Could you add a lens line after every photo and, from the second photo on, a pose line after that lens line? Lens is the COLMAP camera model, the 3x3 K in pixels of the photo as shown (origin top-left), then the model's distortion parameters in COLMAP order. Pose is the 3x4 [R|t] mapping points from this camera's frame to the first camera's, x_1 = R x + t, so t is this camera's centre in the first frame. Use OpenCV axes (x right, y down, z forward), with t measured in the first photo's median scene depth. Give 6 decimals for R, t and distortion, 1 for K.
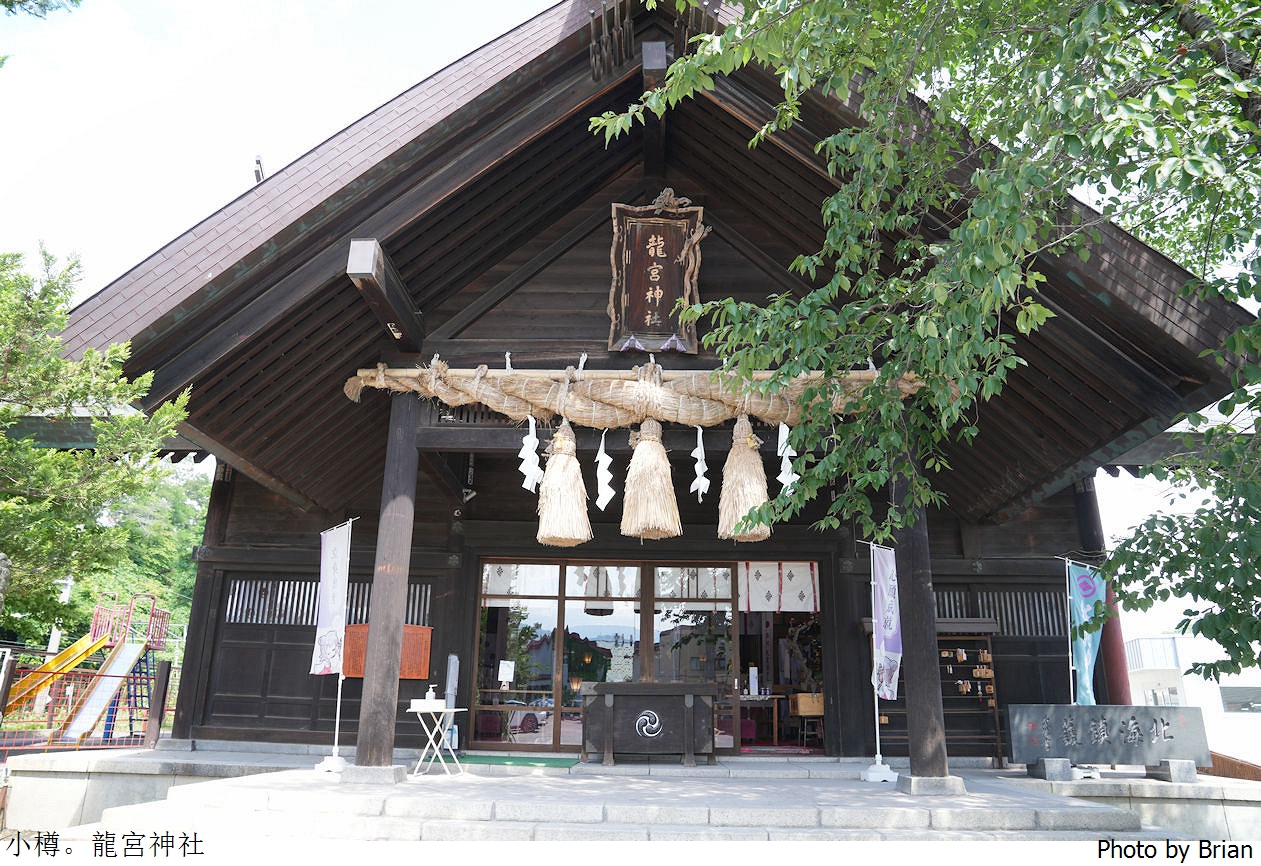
lens RADIAL K [[867.9, 0, 624.5], [0, 867.9, 411.9], [0, 0, 1]] dist [-0.134972, 0.101610]
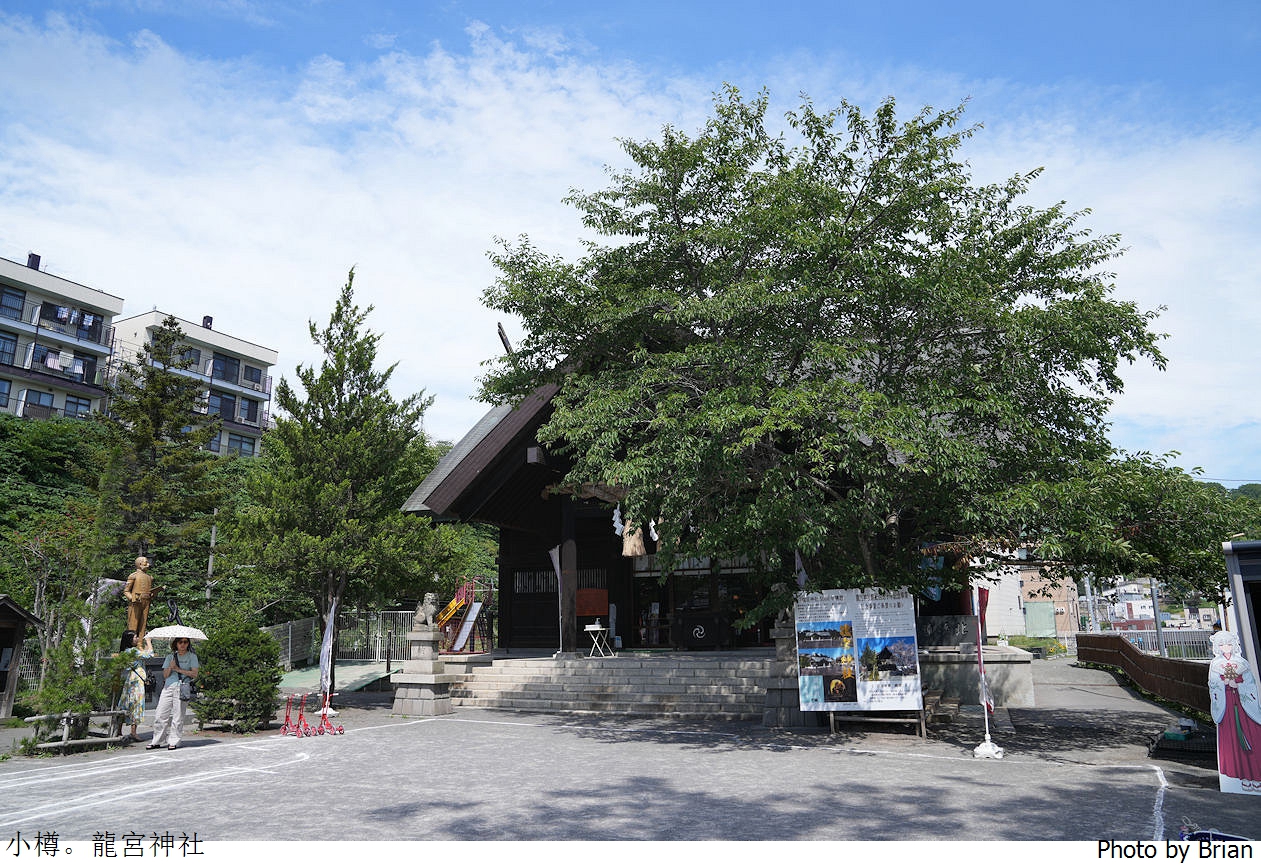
lens RADIAL K [[877.0, 0, 627.8], [0, 877.0, 407.8], [0, 0, 1]] dist [-0.126649, 0.097114]
pose [[0.936769, -0.117598, -0.329598, 0.603878], [0.145427, 0.987487, 0.060999, -0.321034], [0.318300, -0.105074, 0.942149, -0.971421]]
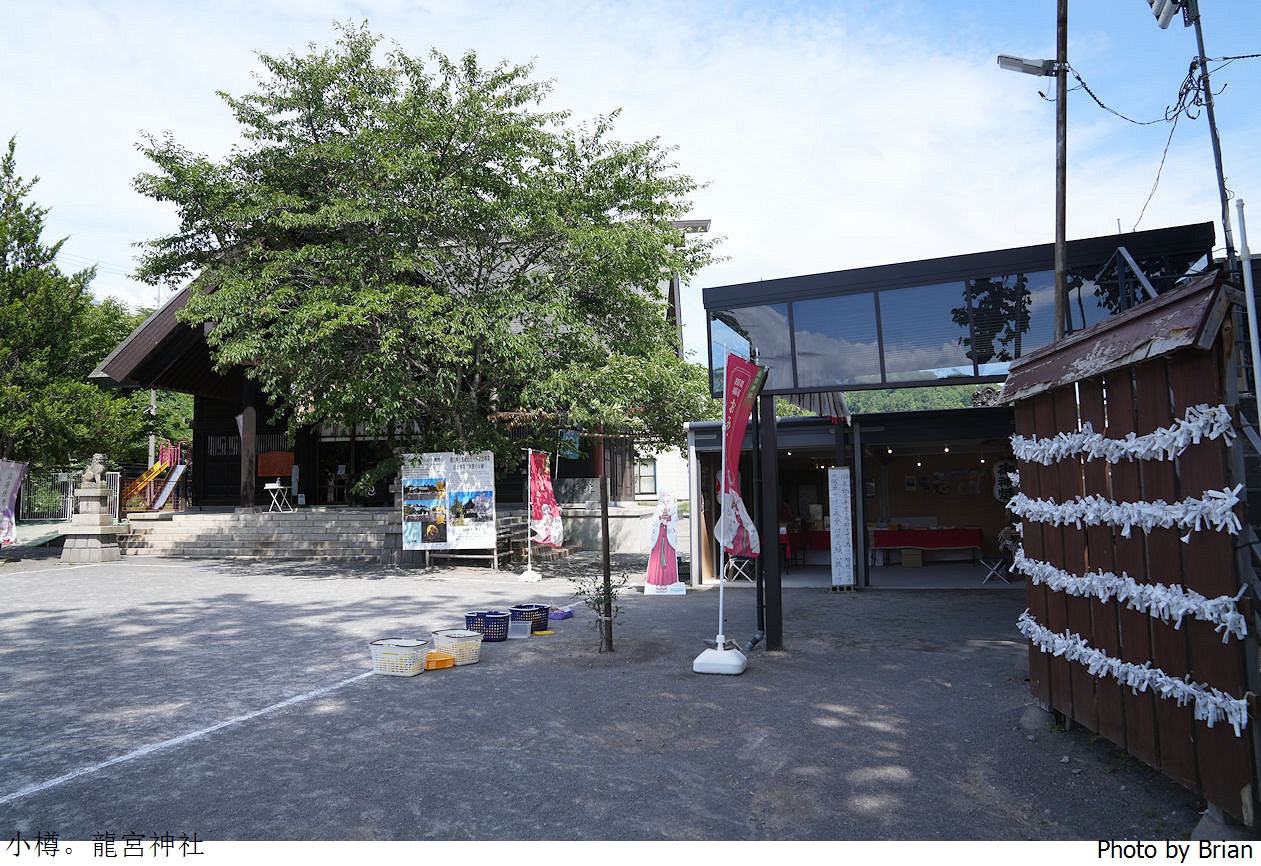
lens RADIAL K [[867.9, 0, 624.5], [0, 867.9, 411.9], [0, 0, 1]] dist [-0.134972, 0.101610]
pose [[0.994703, -0.048644, -0.090549, 0.916734], [0.069130, 0.968531, 0.239100, -0.353121], [0.076069, -0.244093, 0.966764, -1.153919]]
